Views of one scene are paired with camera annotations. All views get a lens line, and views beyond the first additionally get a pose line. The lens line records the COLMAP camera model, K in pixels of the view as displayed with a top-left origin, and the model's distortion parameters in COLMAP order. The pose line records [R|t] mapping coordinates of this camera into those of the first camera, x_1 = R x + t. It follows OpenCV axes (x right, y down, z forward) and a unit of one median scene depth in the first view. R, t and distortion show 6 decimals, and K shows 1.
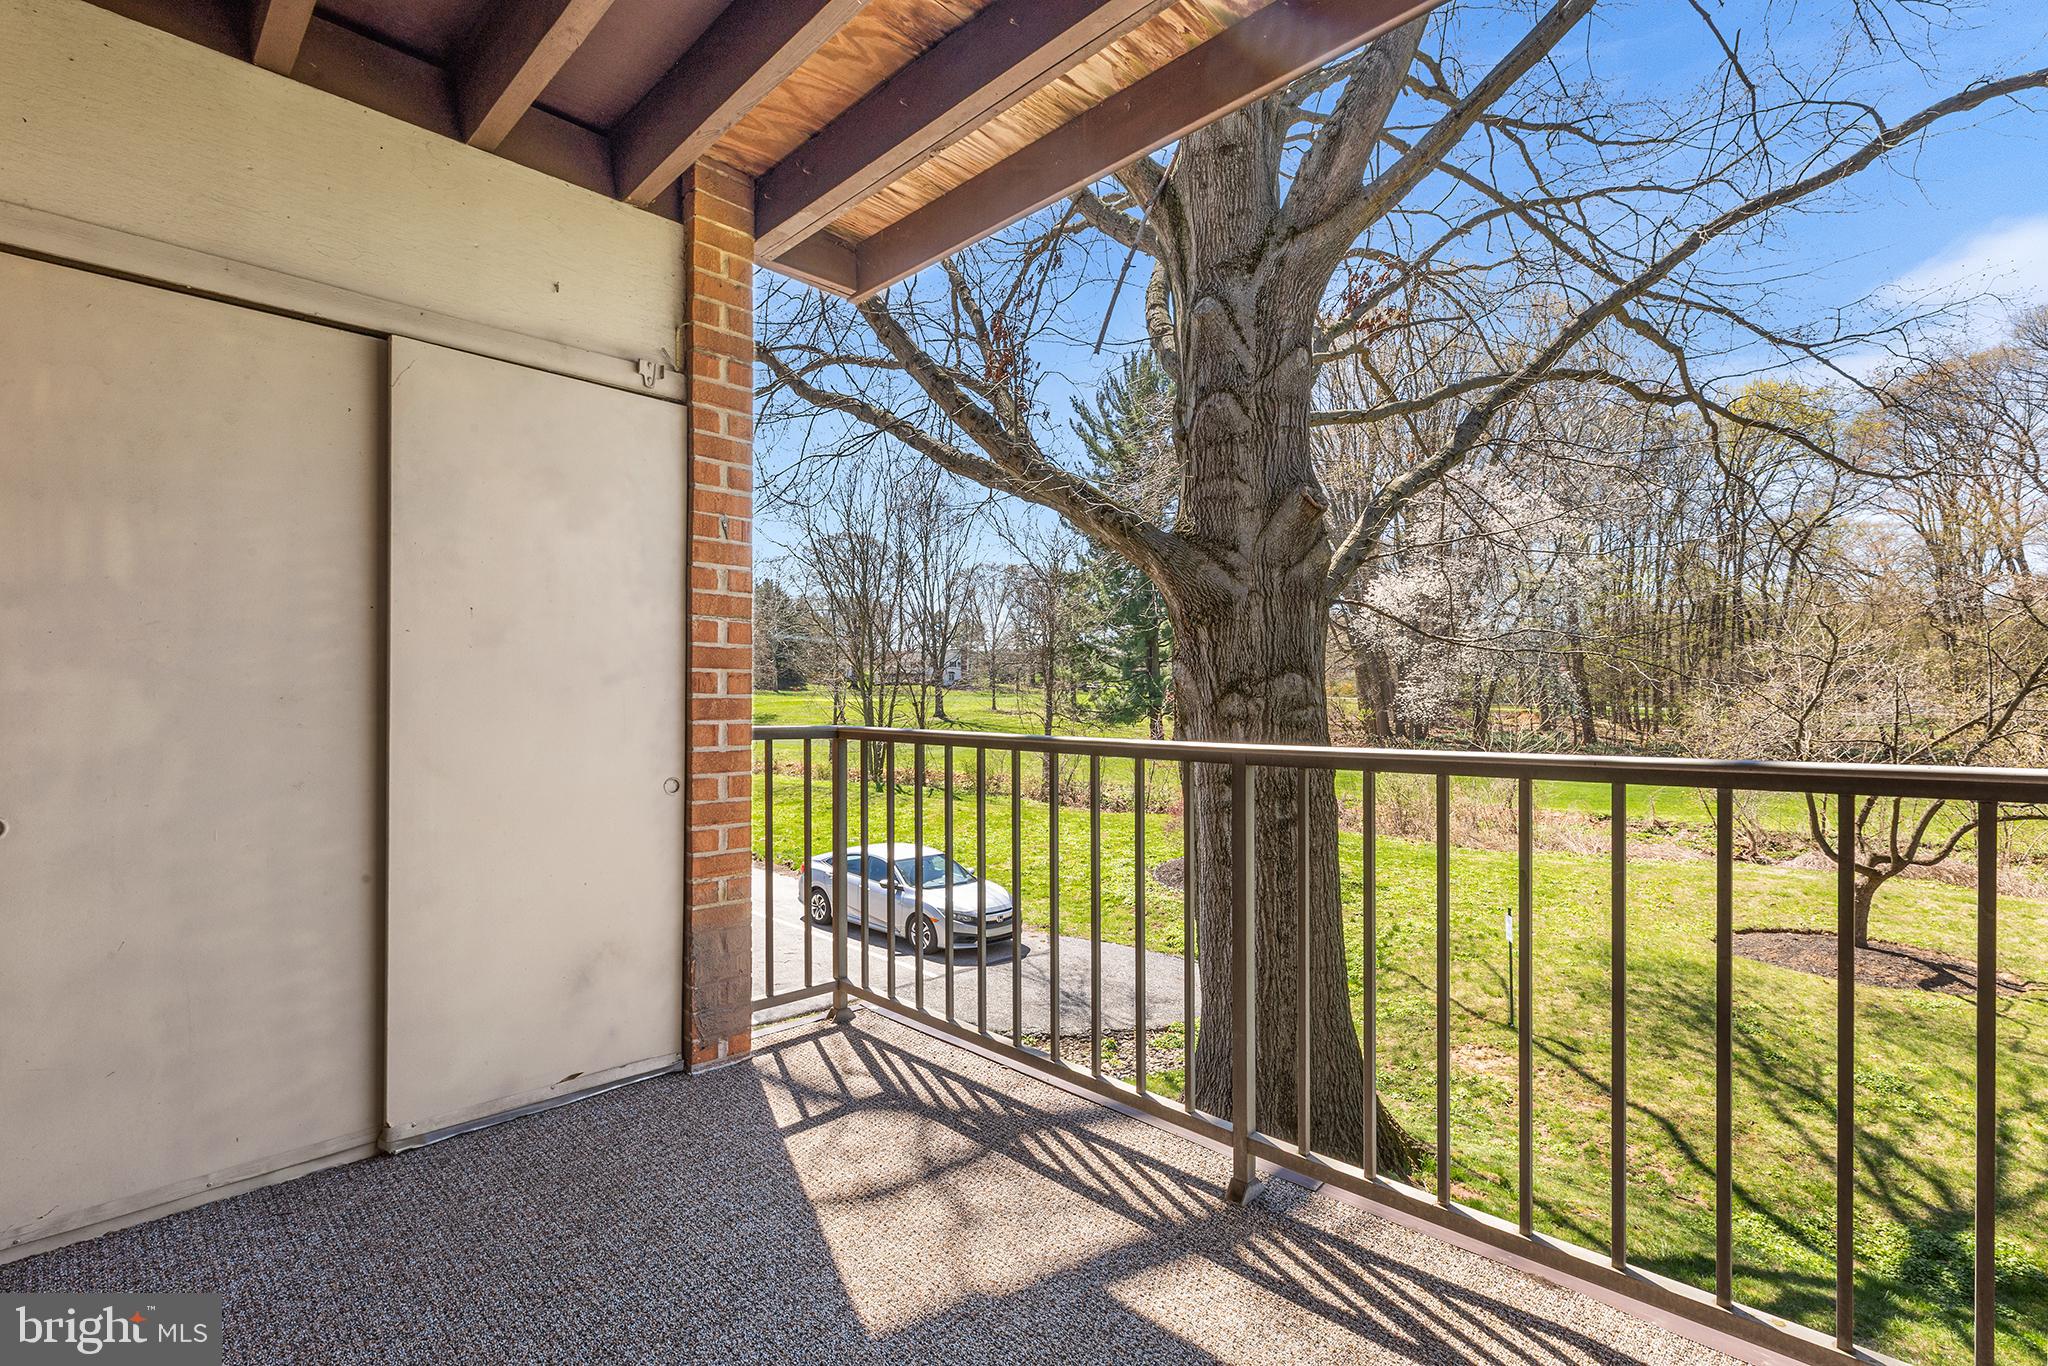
lens RADIAL K [[934.5, 0, 1030.2], [0, 934.5, 691.3], [0, 0, 1]] dist [-0.002922, -0.001174]
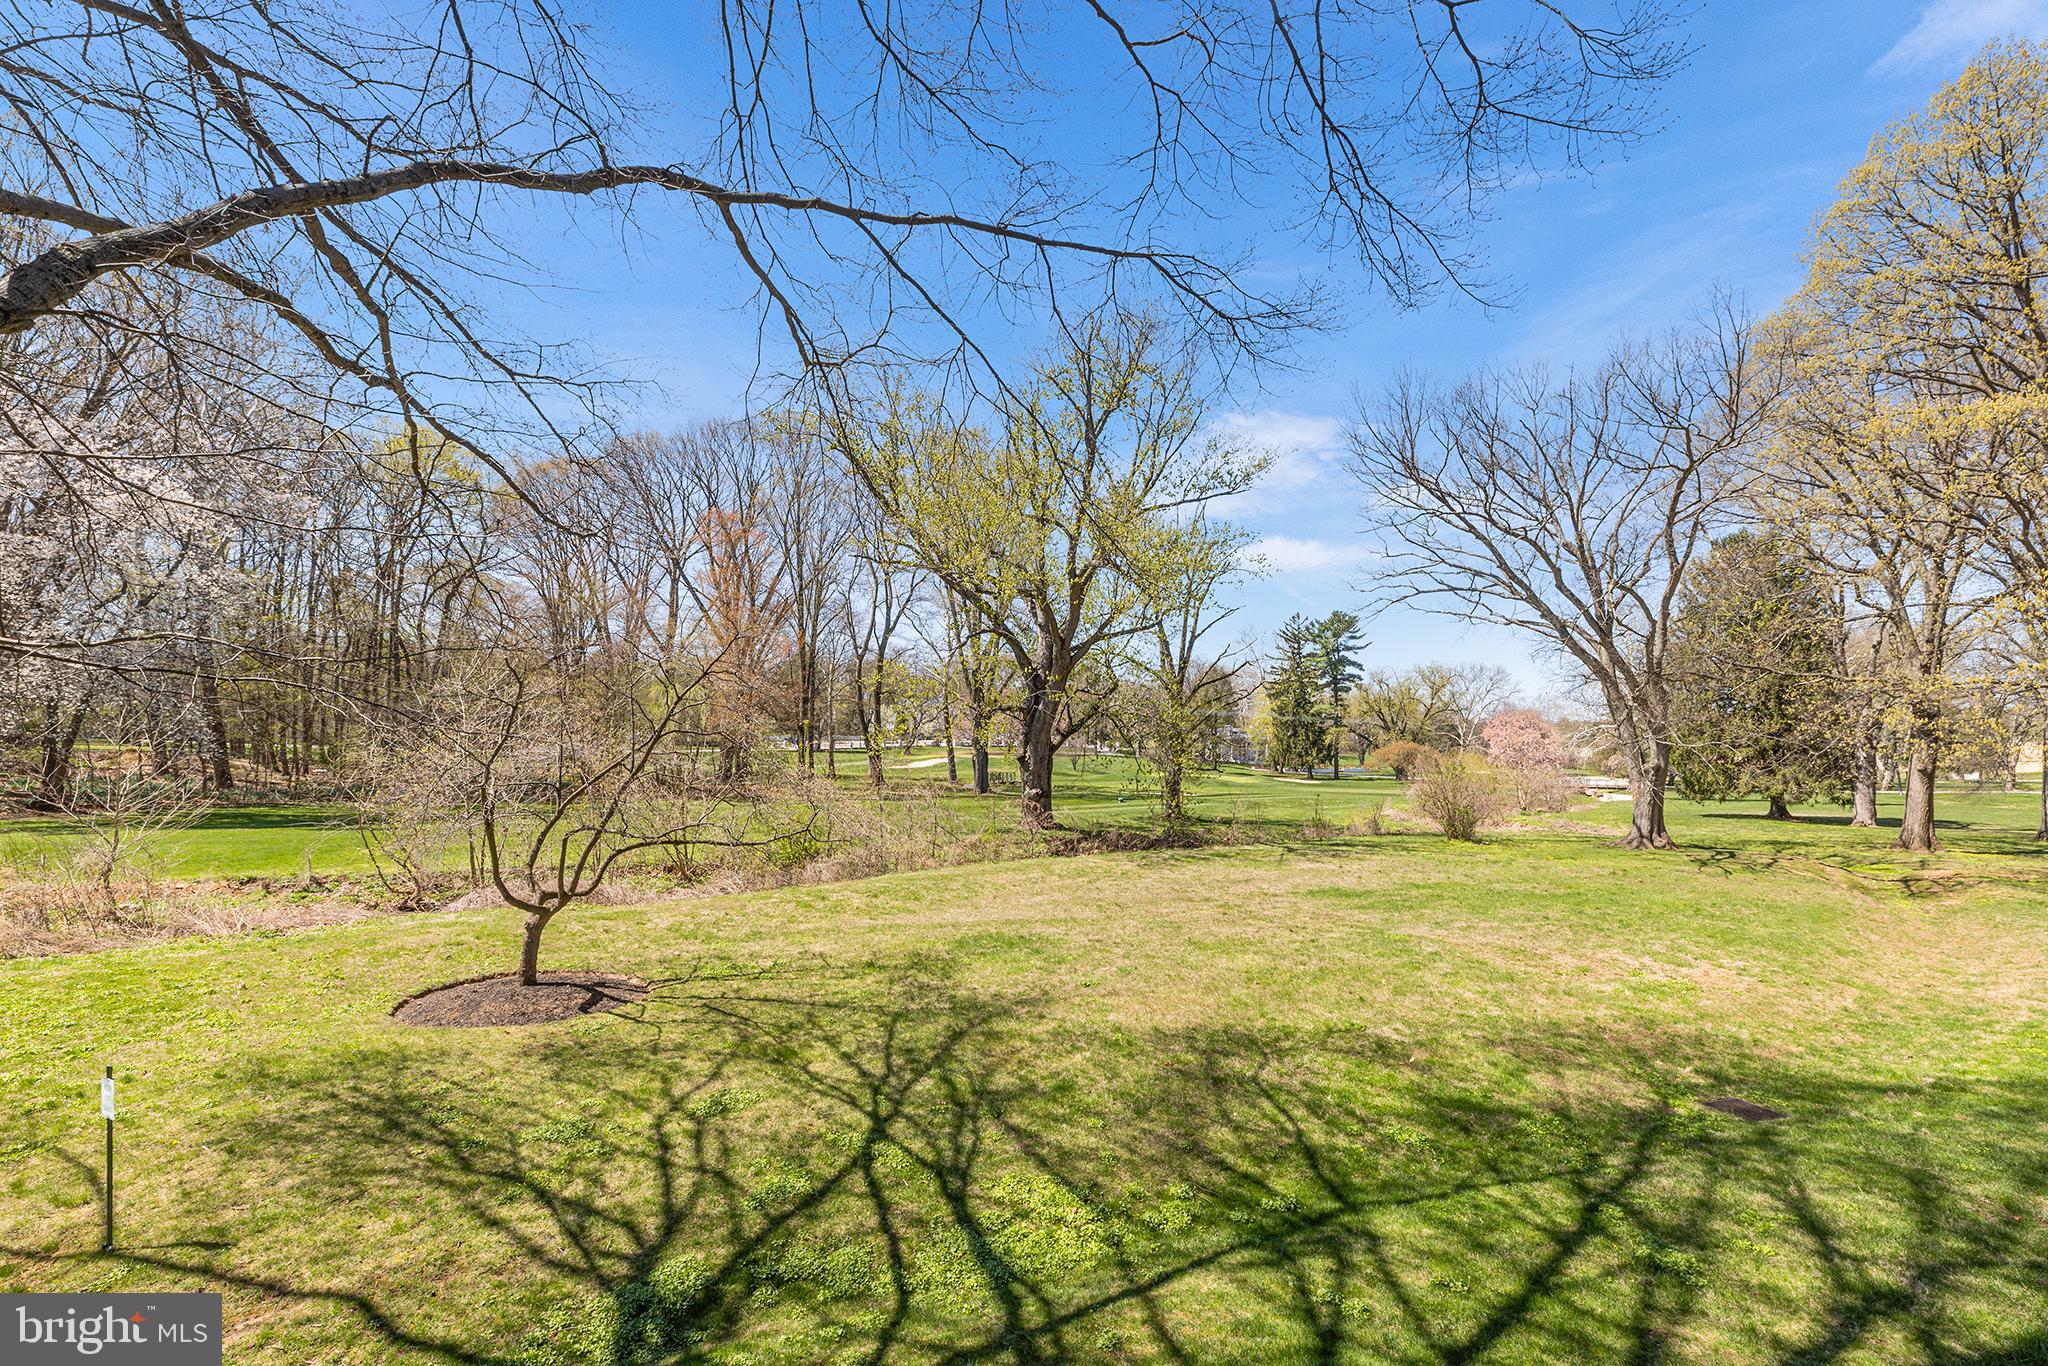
lens RADIAL K [[961.3, 0, 1022.6], [0, 961.3, 738.3], [0, 0, 1]] dist [0.013606, -0.001673]
pose [[0.332465, 0.009029, 0.943072, 0.065901], [-0.019924, 0.999798, -0.002548, -0.004923], [-0.942905, -0.017943, 0.332577, 0.140298]]
